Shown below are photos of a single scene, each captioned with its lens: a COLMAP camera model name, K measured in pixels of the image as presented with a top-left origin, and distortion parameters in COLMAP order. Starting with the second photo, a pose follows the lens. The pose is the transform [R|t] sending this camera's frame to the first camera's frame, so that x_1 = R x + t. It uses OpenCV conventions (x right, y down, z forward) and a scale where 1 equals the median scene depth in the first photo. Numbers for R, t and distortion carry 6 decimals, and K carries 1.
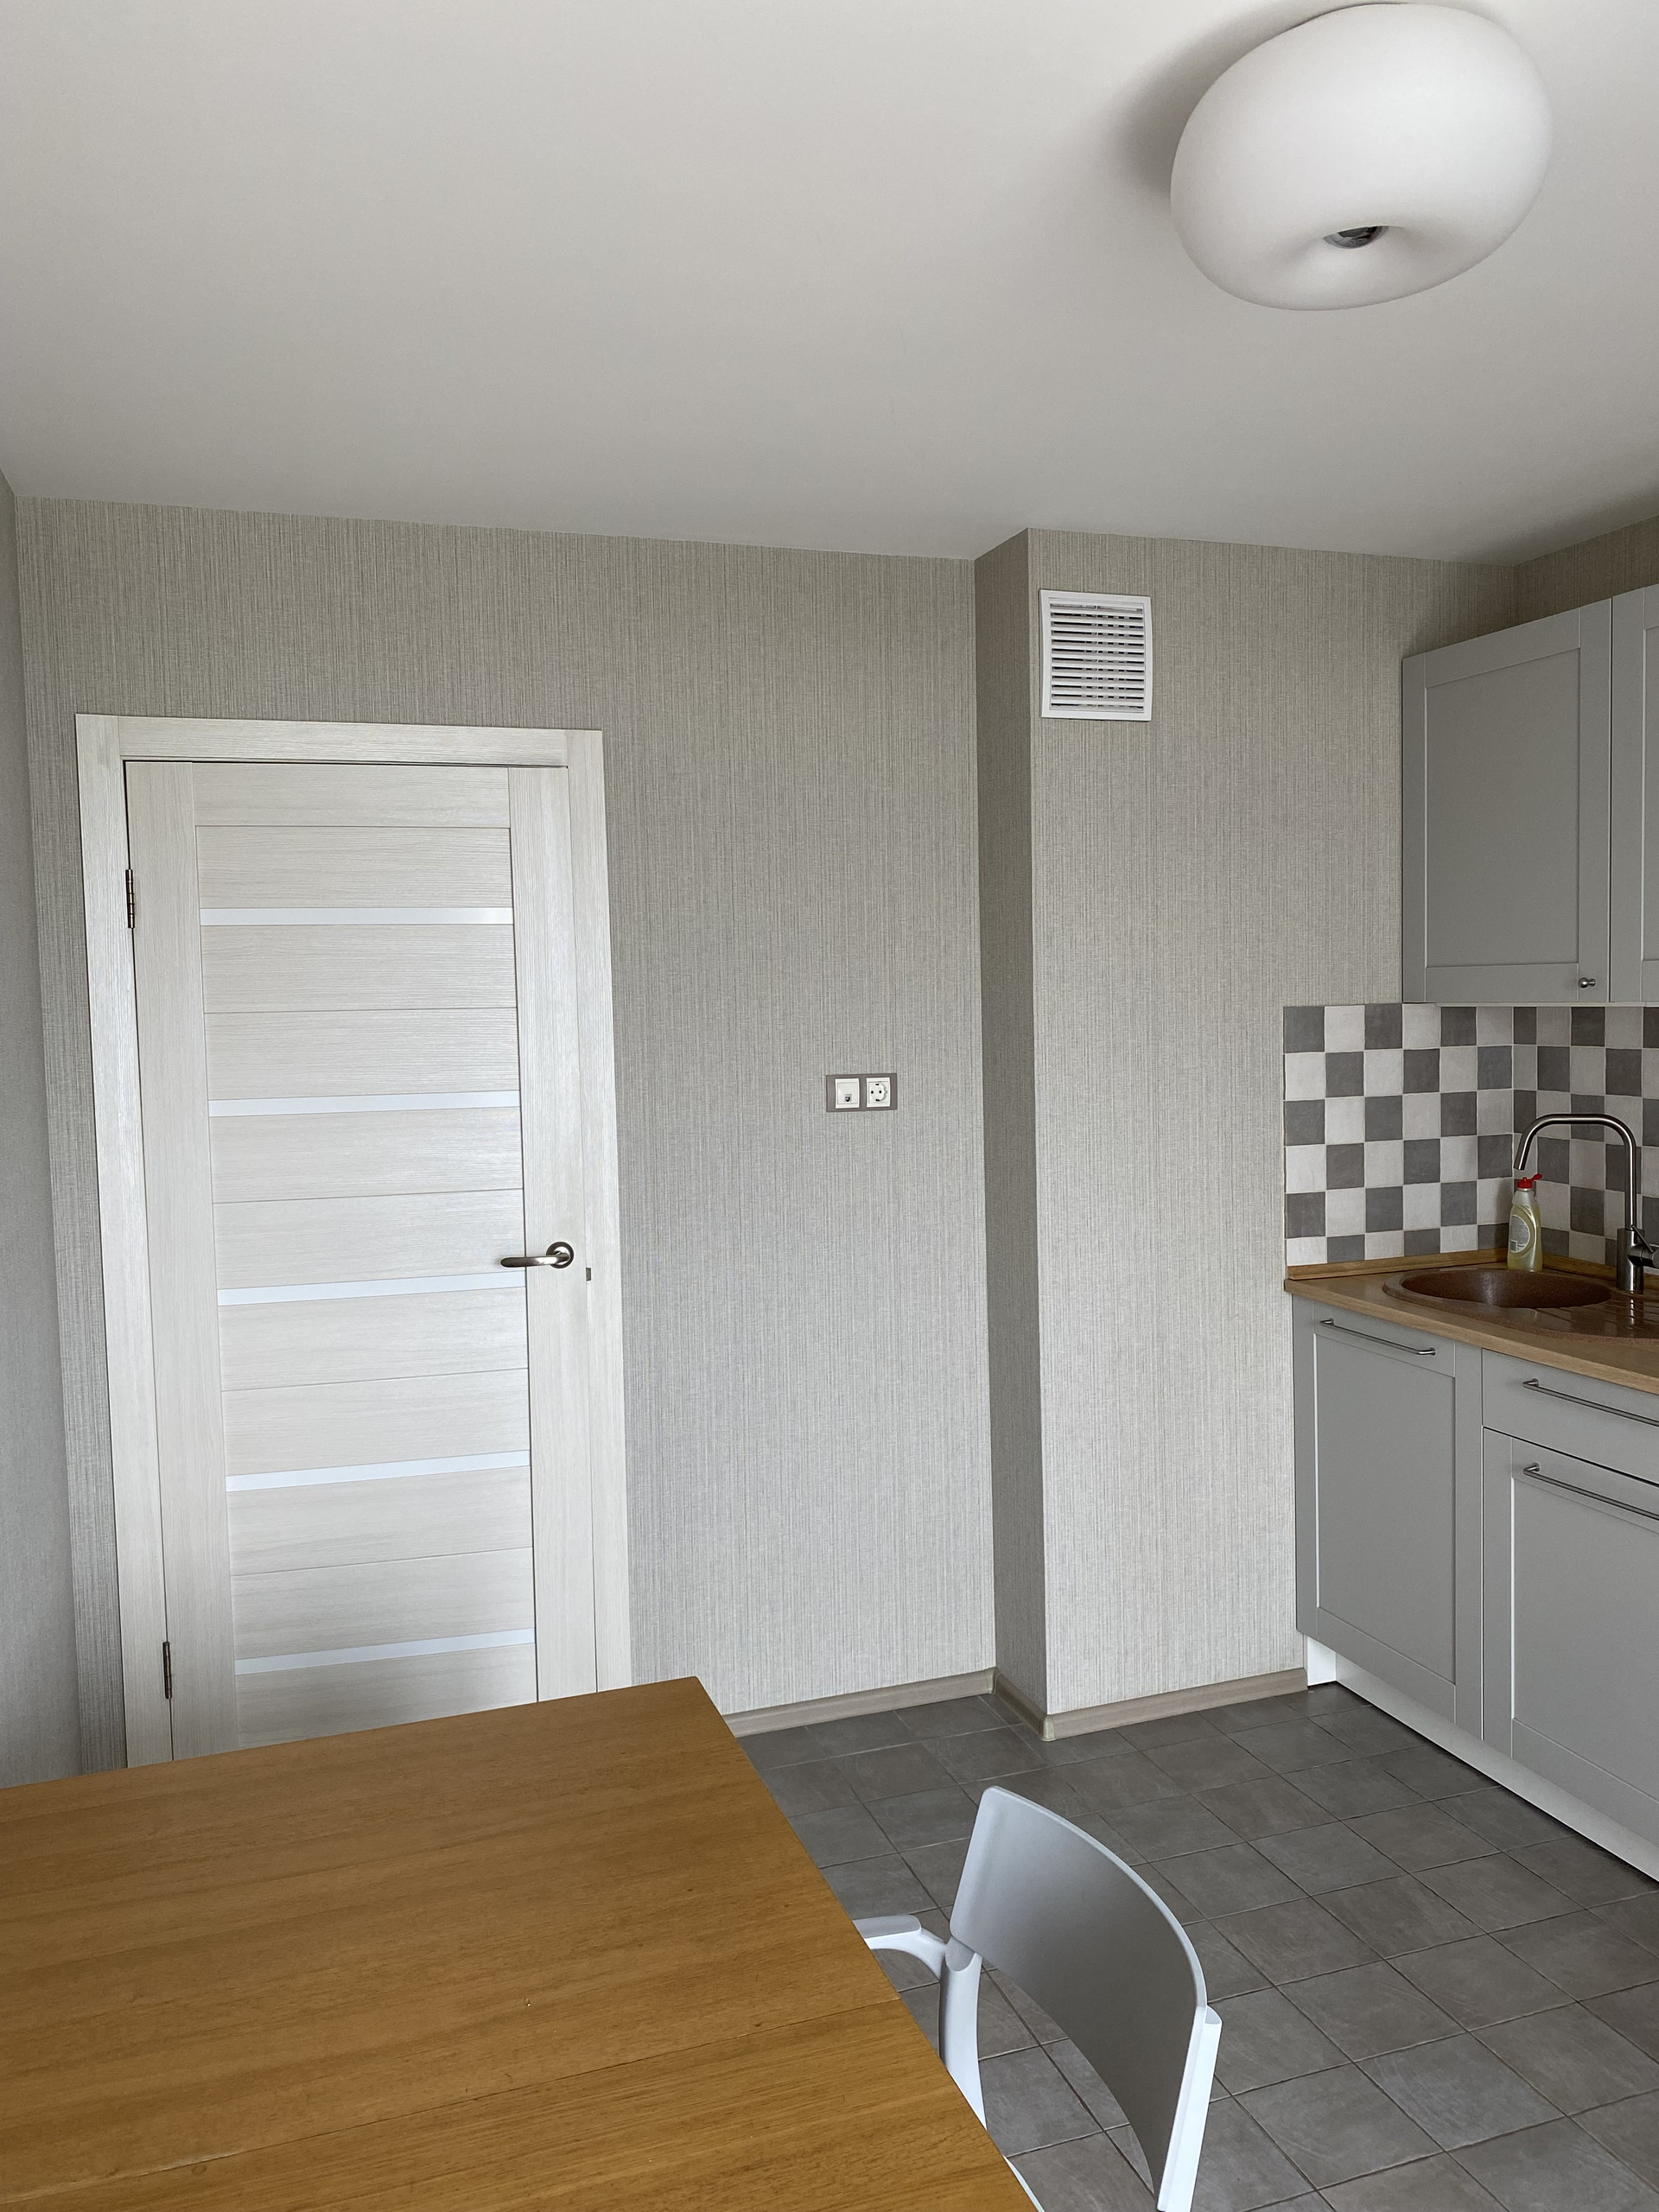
lens RADIAL K [[1678.1, 0, 860.0], [0, 1678.1, 1086.7], [0, 0, 1]] dist [0.016389, -0.012766]
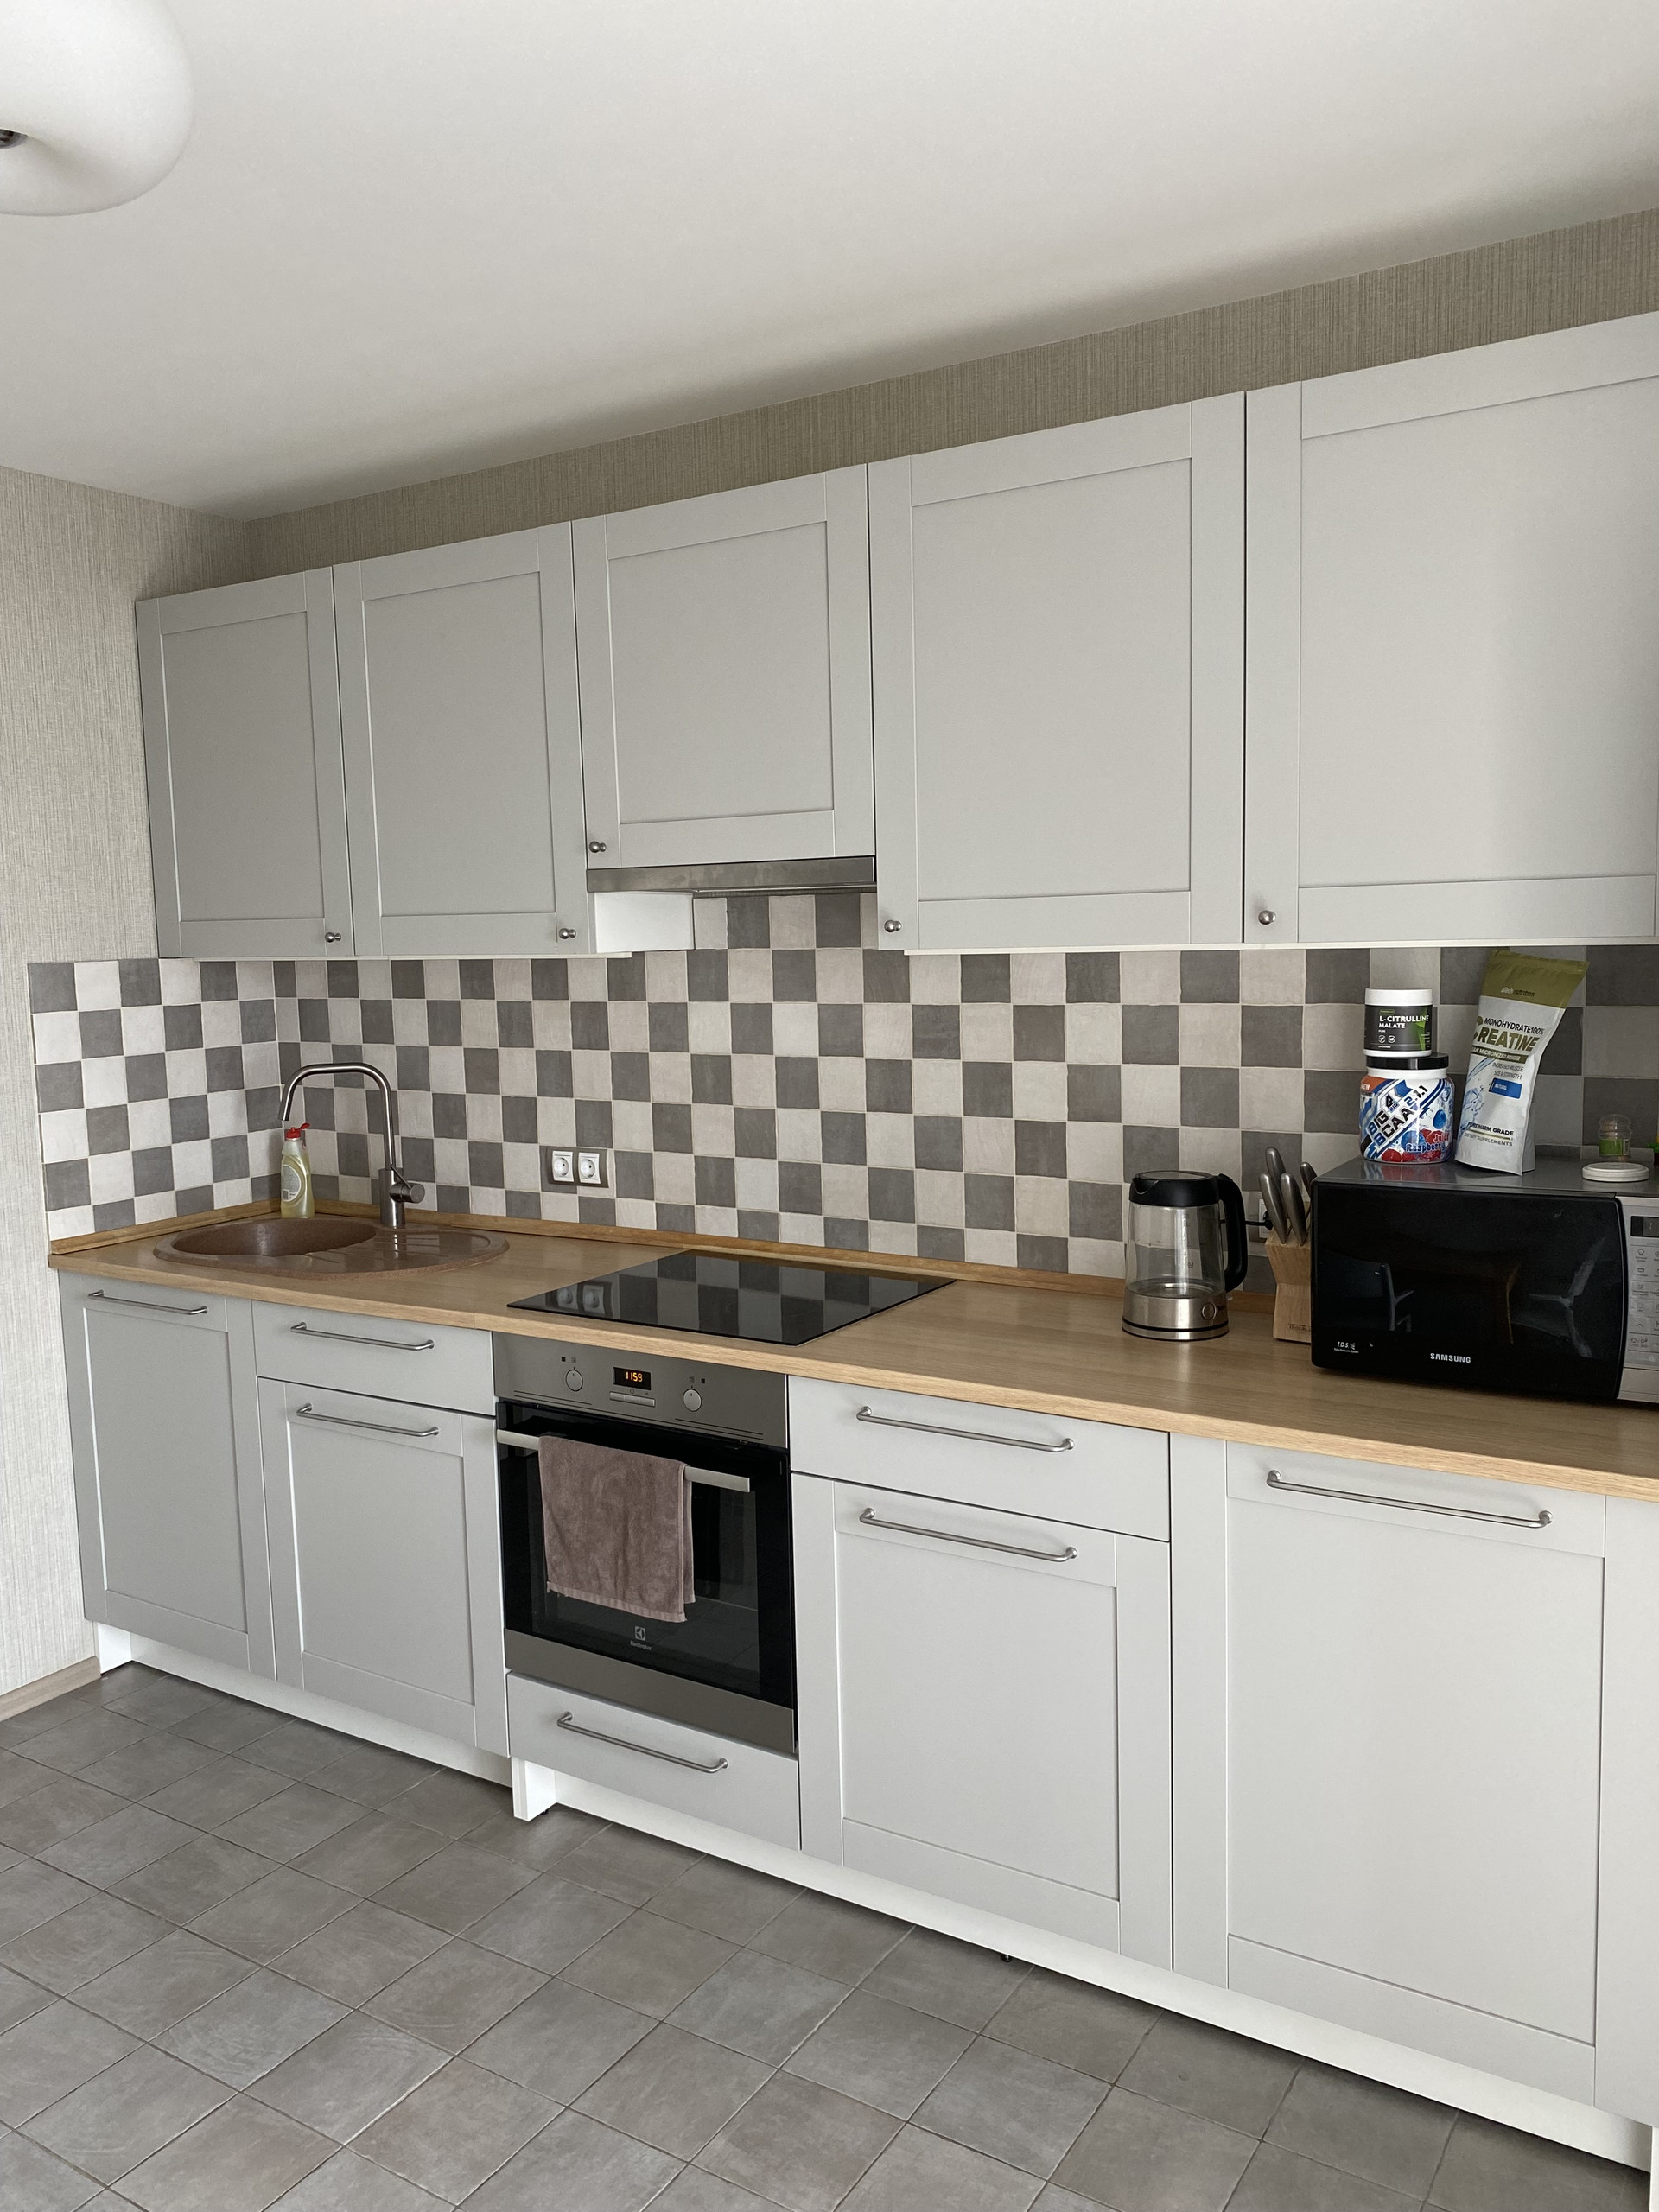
lens RADIAL K [[1678.1, 0, 842.0], [0, 1678.1, 1085.7], [0, 0, 1]] dist [0.016389, -0.012766]
pose [[0.789760, -0.058834, 0.610588, 0.036885], [0.041634, 0.998236, 0.042336, -0.000928], [-0.612001, -0.008014, 0.790816, -0.014672]]
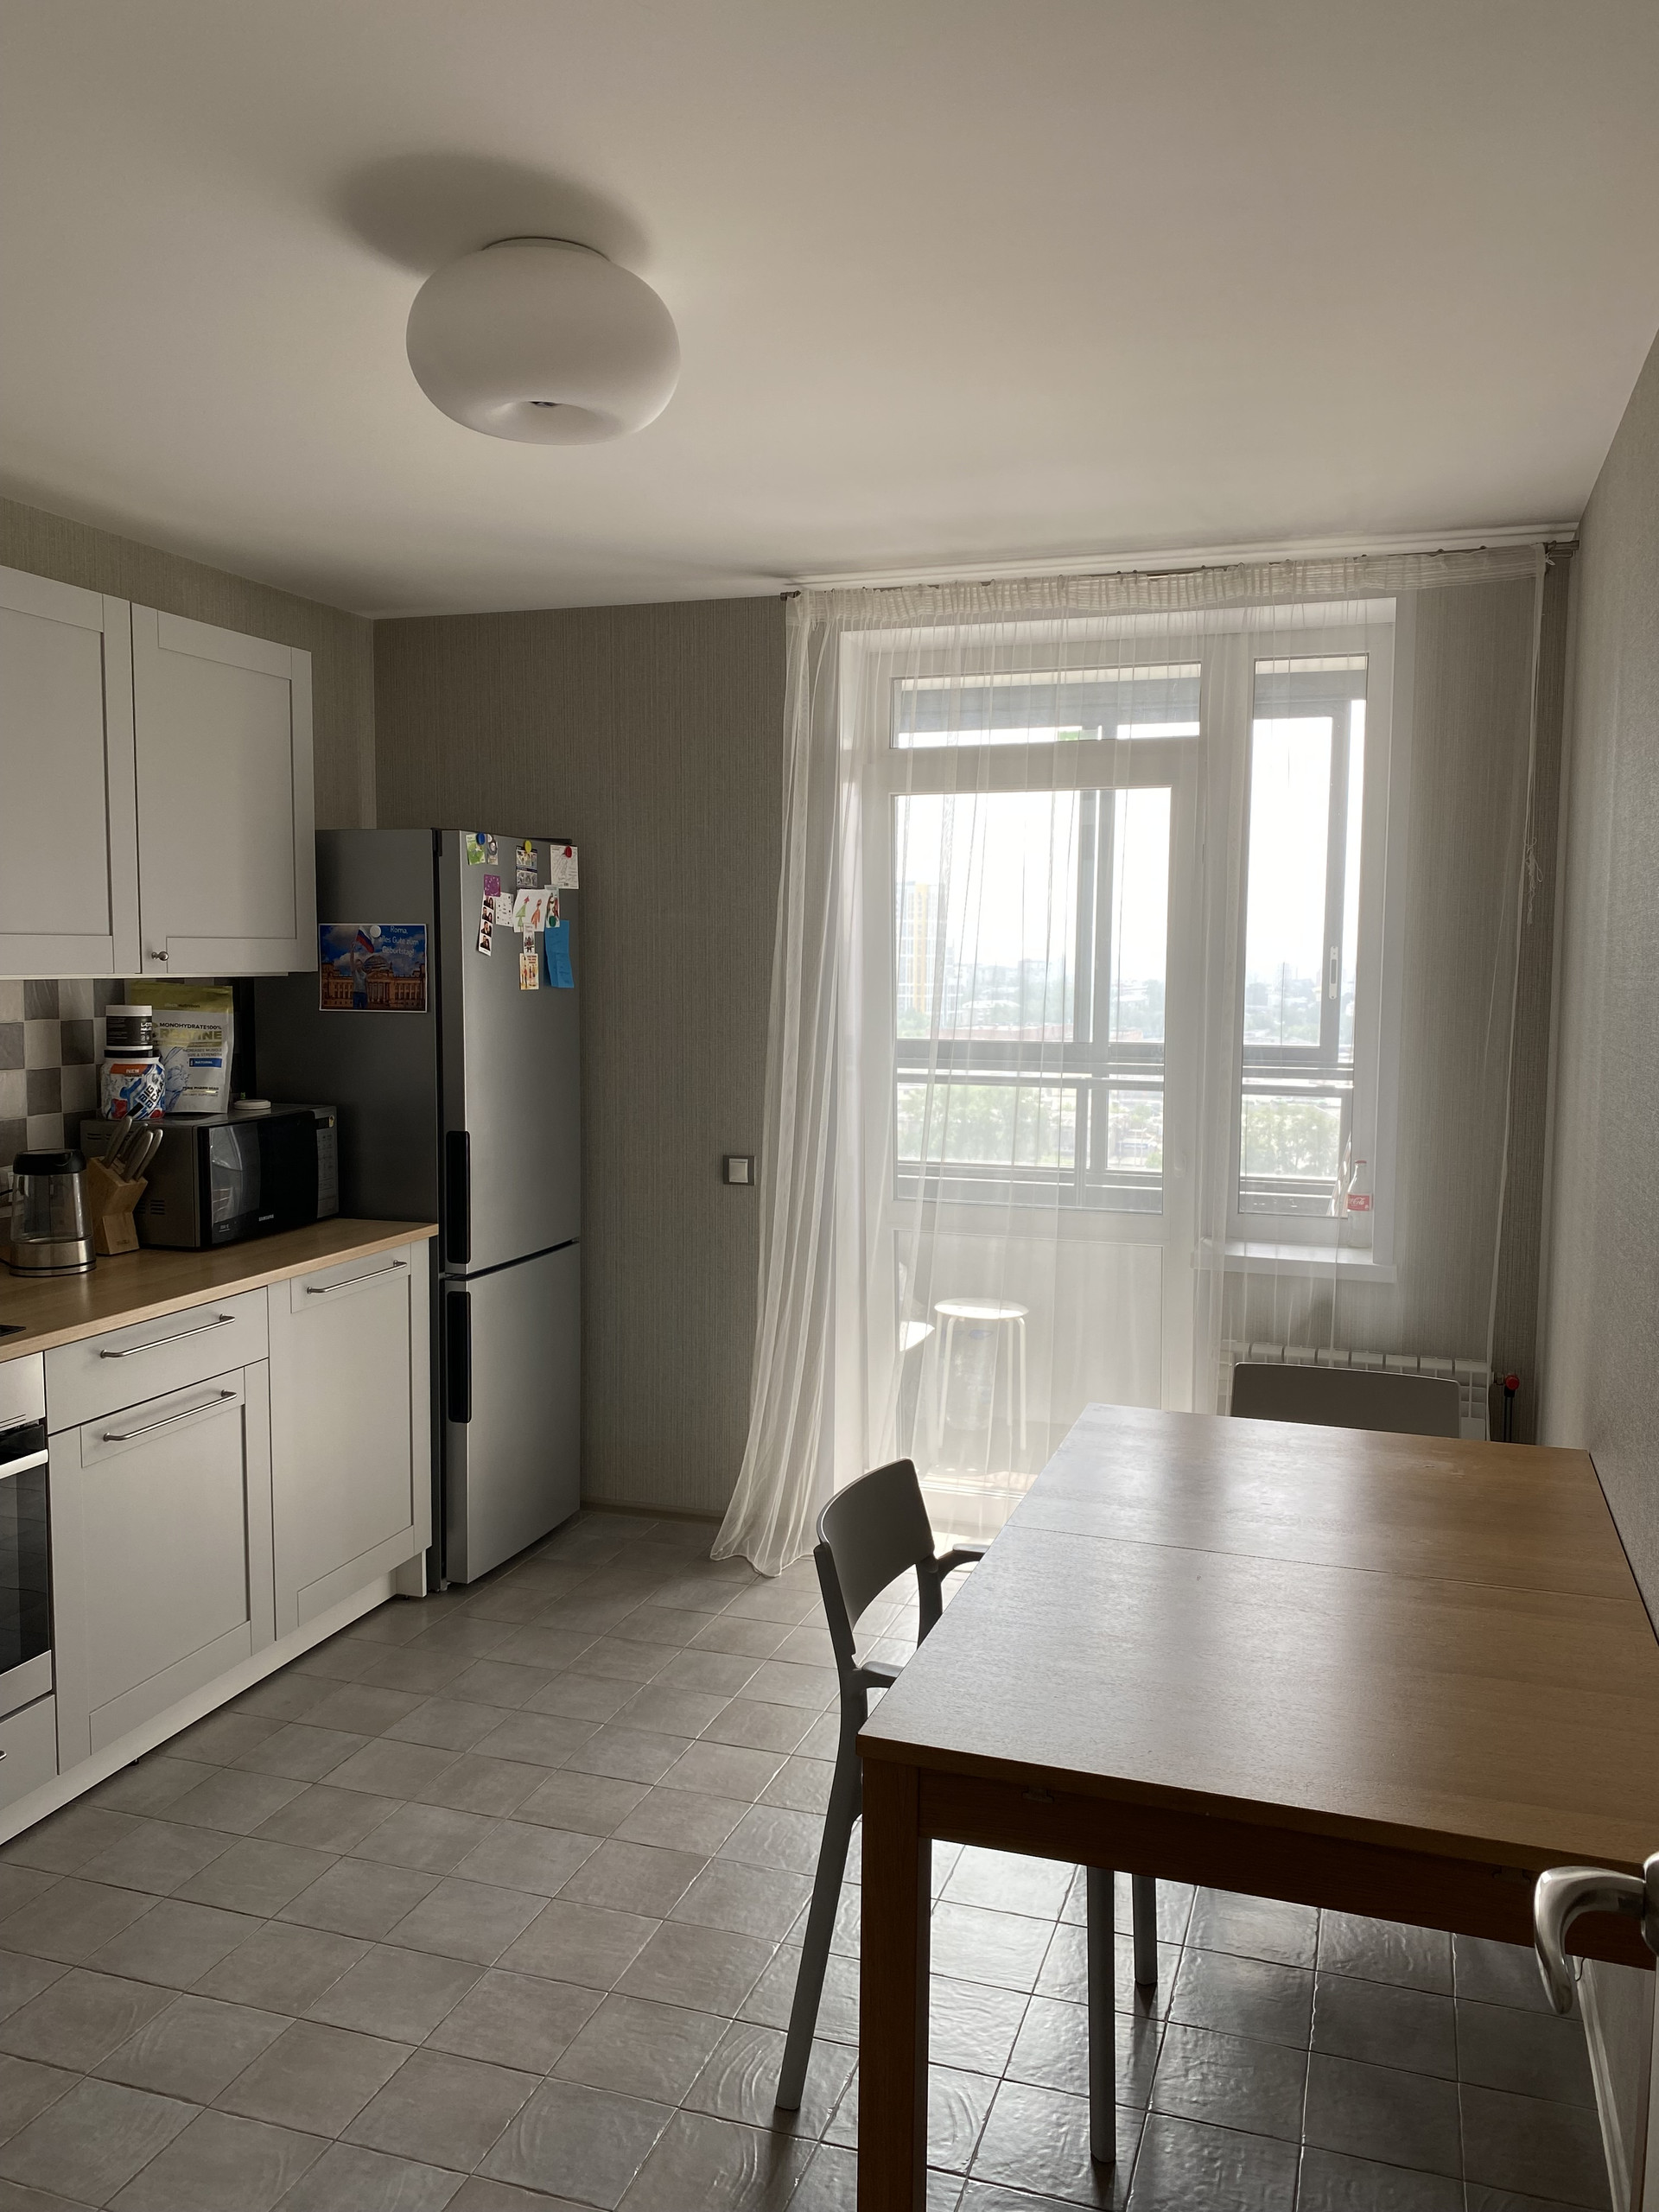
lens RADIAL K [[1678.1, 0, 831.9], [0, 1678.1, 1115.5], [0, 0, 1]] dist [0.016389, -0.012766]
pose [[-0.779392, -0.041933, 0.625132, -0.425399], [0.047673, 0.990896, 0.125905, -0.053589], [-0.624720, 0.127931, -0.770298, 1.122720]]
